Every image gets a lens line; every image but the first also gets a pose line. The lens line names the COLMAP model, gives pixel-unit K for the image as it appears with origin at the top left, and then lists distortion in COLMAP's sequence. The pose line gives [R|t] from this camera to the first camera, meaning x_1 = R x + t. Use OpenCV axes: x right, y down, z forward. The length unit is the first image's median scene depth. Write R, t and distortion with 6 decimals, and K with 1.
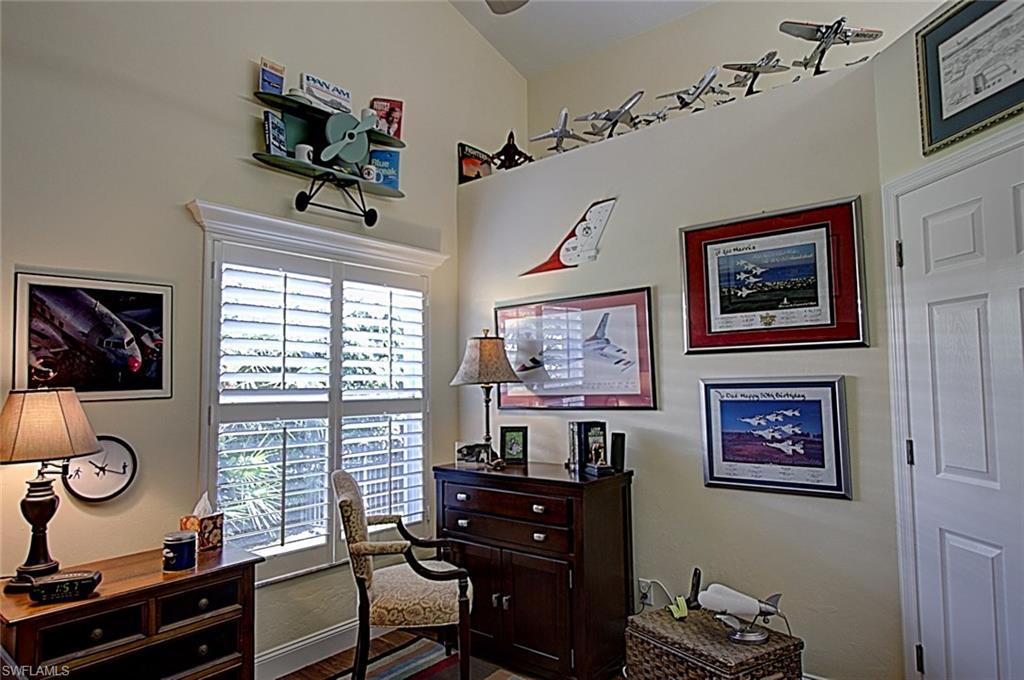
lens RADIAL K [[598.4, 0, 505.5], [0, 598.4, 344.2], [0, 0, 1]] dist [-0.013876, 0.007008]
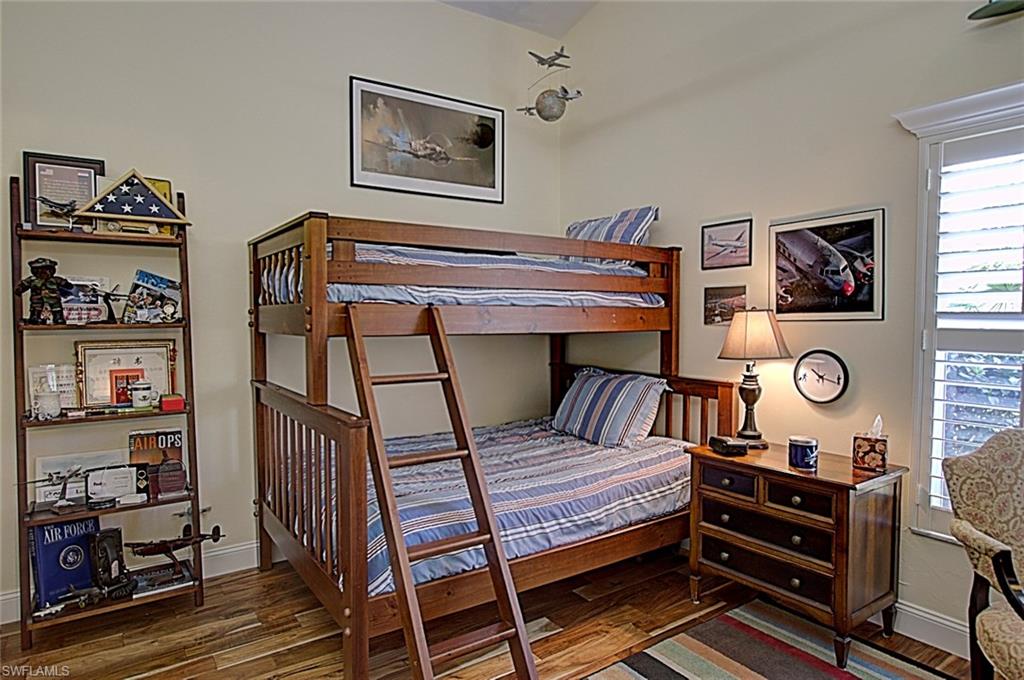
lens RADIAL K [[598.4, 0, 505.5], [0, 598.4, 344.2], [0, 0, 1]] dist [-0.013876, 0.007008]
pose [[-0.264004, 0.065235, -0.962313, 0.628995], [0.071435, 0.996292, 0.047941, 0.038959], [0.961873, -0.056086, -0.267685, 0.694009]]
